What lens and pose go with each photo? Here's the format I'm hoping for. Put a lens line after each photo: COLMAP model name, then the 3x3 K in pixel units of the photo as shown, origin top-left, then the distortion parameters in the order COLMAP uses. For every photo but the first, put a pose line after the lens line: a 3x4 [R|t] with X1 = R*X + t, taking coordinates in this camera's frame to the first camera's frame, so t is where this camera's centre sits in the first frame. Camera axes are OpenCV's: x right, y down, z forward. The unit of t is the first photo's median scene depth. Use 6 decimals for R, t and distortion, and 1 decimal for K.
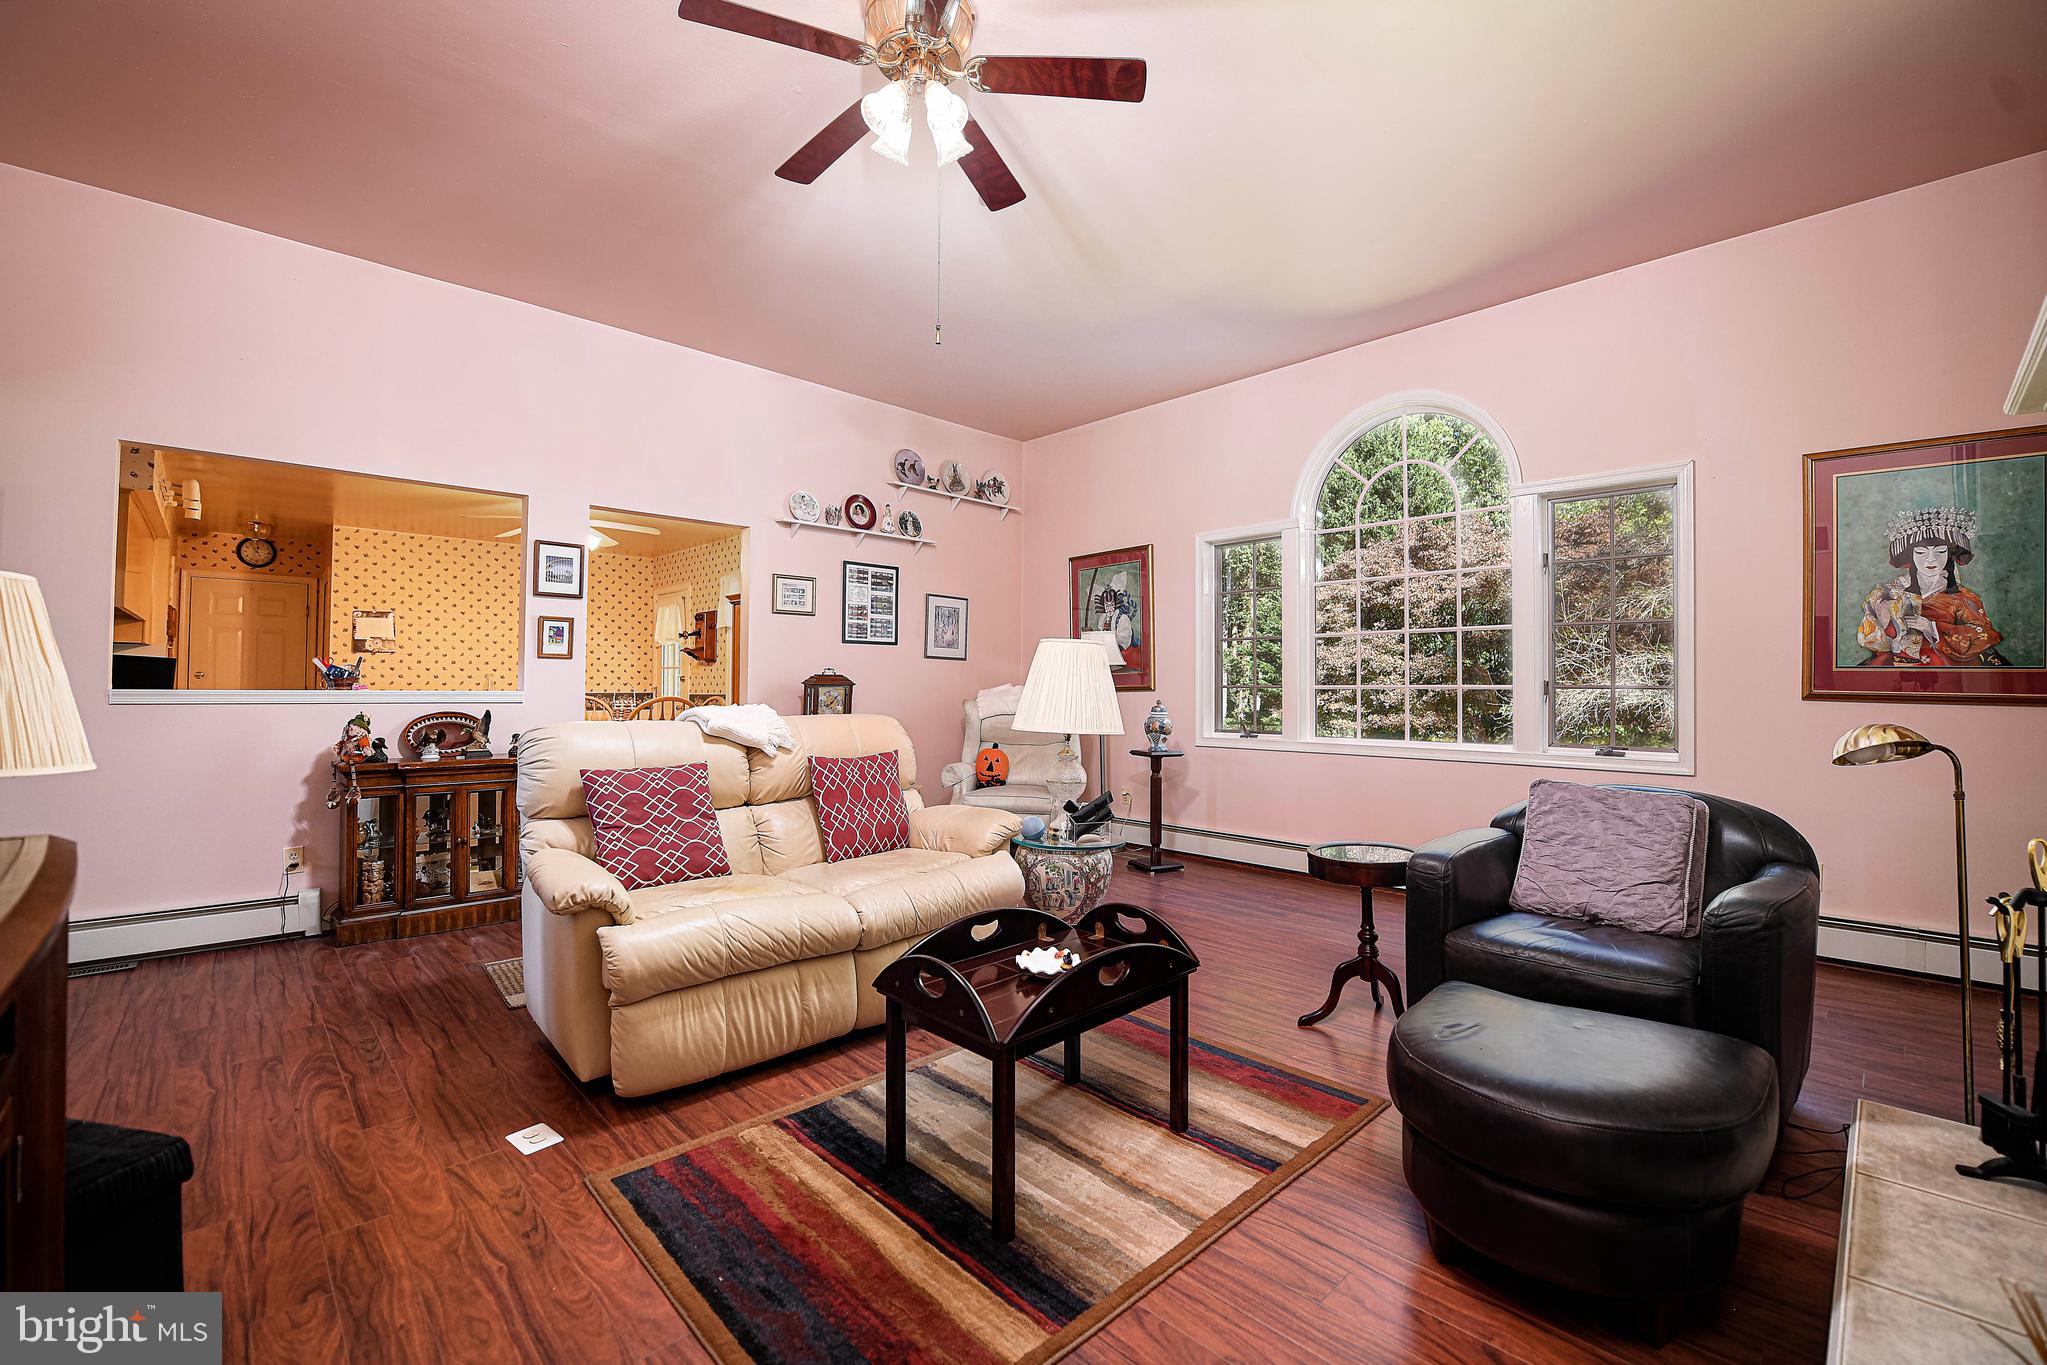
lens RADIAL K [[837.9, 0, 1024.5], [0, 837.9, 688.5], [0, 0, 1]] dist [-0.004037, -0.000404]
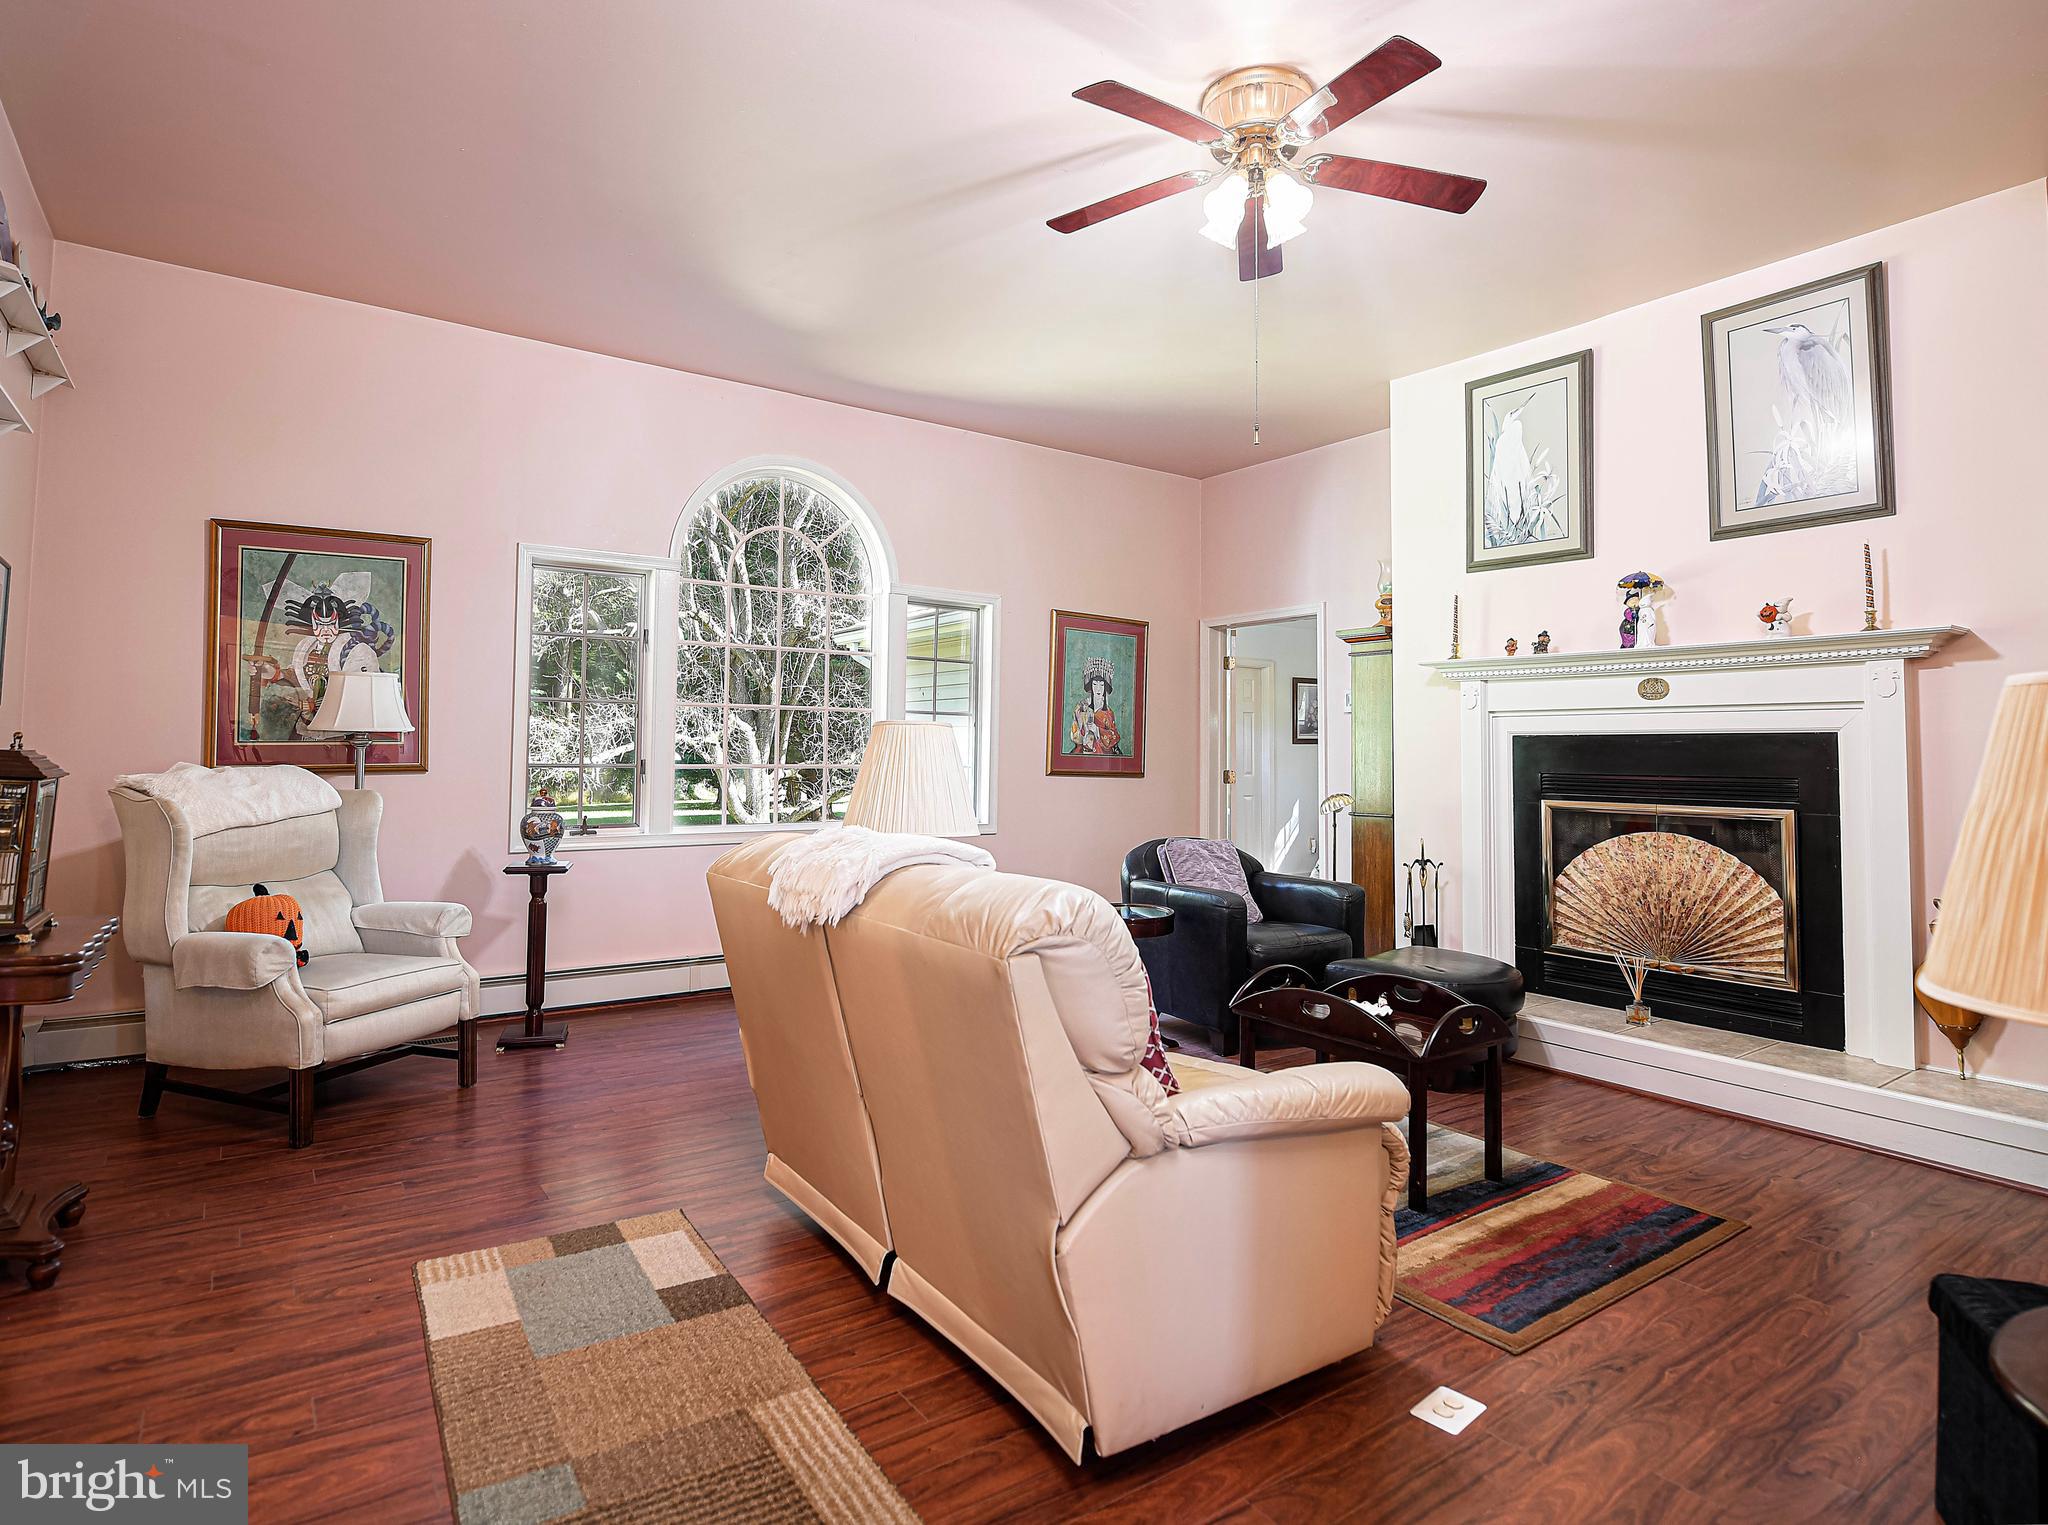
lens RADIAL K [[1078.3, 0, 1024.8], [0, 1078.3, 754.3], [0, 0, 1]] dist [-0.014396, 0.000585]
pose [[0.168205, 0.000441, 0.985752, -0.997051], [-0.007052, 0.999975, 0.000756, -0.026487], [-0.985727, -0.007078, 0.168204, 0.763192]]
